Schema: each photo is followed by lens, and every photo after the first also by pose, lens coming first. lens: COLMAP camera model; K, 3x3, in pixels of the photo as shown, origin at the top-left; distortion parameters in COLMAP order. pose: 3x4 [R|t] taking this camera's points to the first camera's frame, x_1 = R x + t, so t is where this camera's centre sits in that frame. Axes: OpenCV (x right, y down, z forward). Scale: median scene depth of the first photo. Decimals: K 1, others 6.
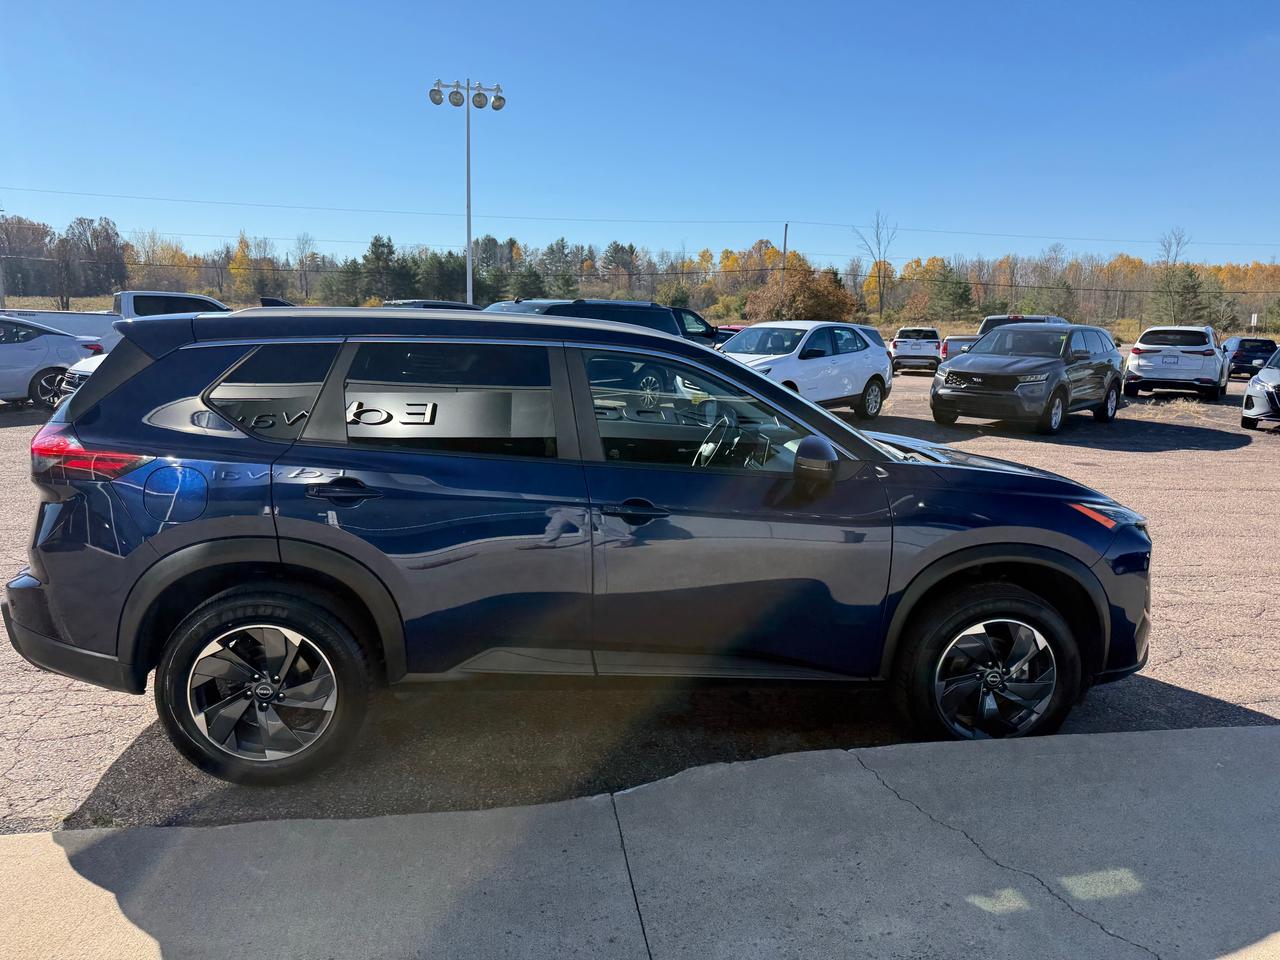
lens RADIAL K [[899.1, 0, 650.4], [0, 899.1, 493.2], [0, 0, 1]] dist [0.091108, -0.124207]
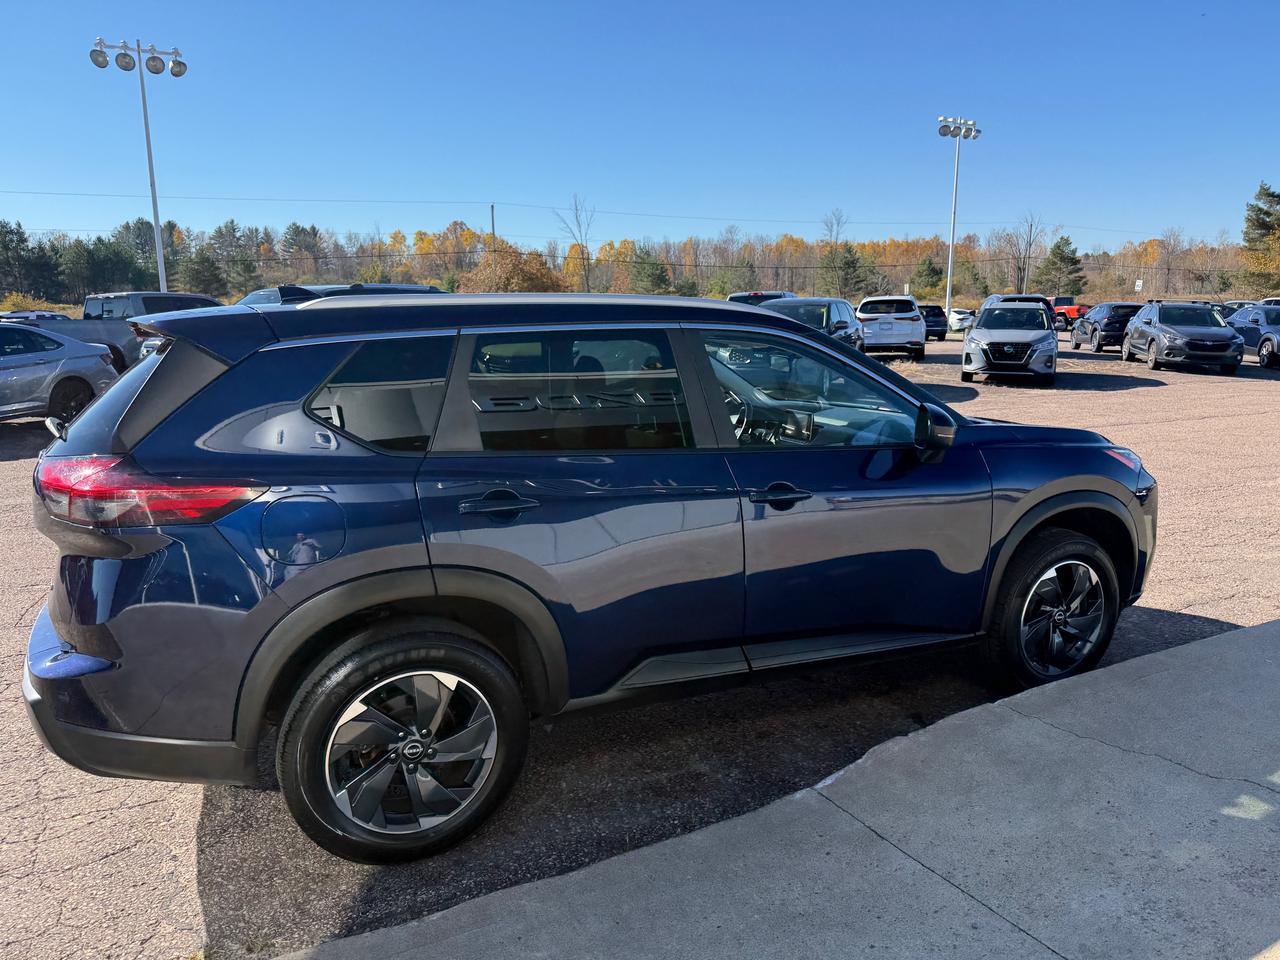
lens RADIAL K [[899.1, 0, 650.4], [0, 899.1, 493.2], [0, 0, 1]] dist [0.091108, -0.124207]
pose [[0.946850, -0.099317, 0.305958, -0.092383], [0.093783, 0.995053, 0.032774, -0.005645], [-0.307700, -0.002338, 0.951481, 0.026448]]
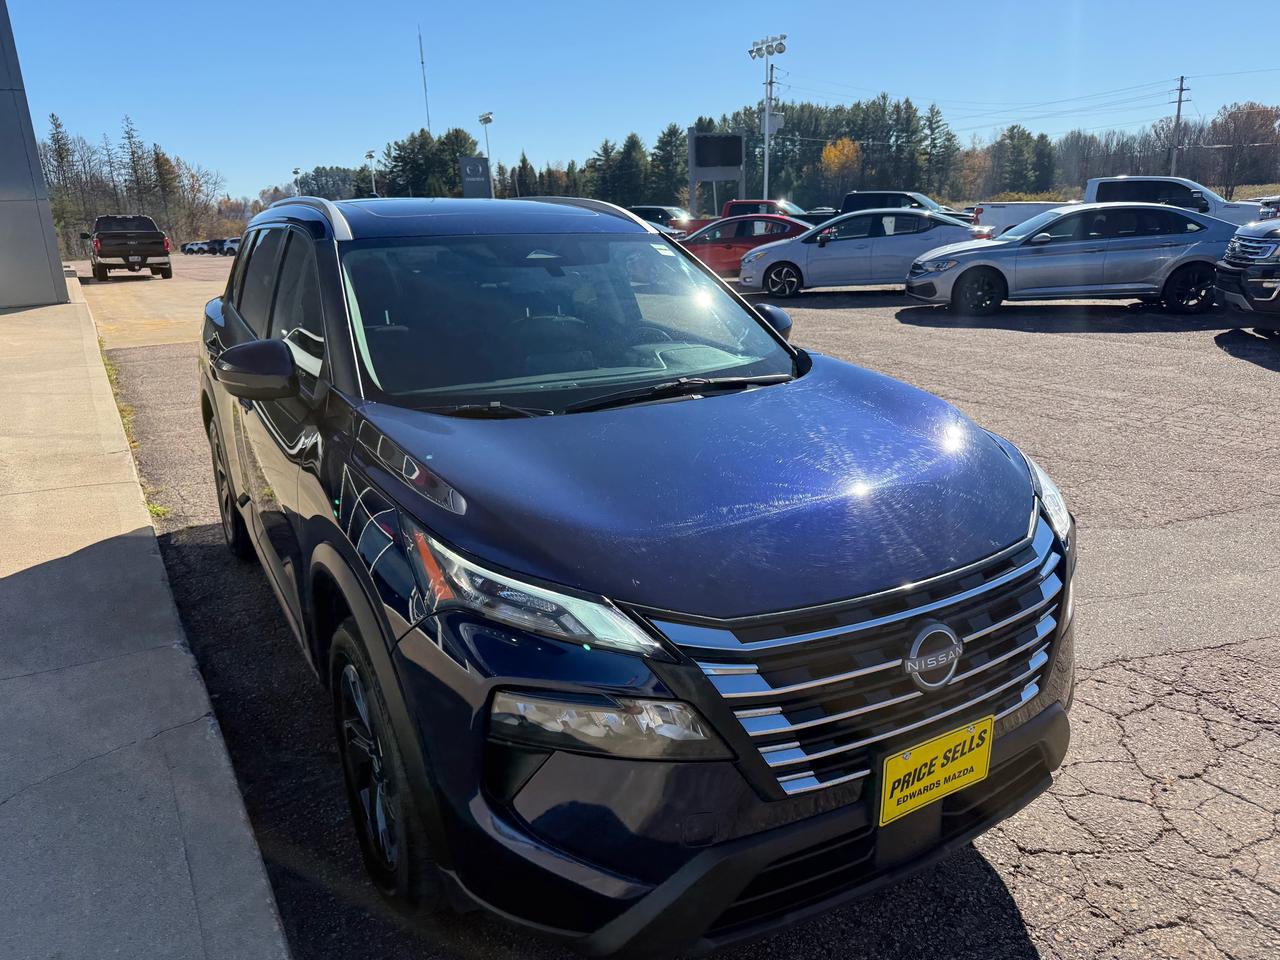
lens RADIAL K [[902.0, 0, 648.4], [0, 902.0, 482.2], [0, 0, 1]] dist [0.071500, -0.113397]
pose [[0.391172, 0.232877, -0.890366, 0.224352], [-0.139921, 0.971258, 0.192562, -0.031481], [0.909619, 0.049256, 0.412513, 0.215887]]
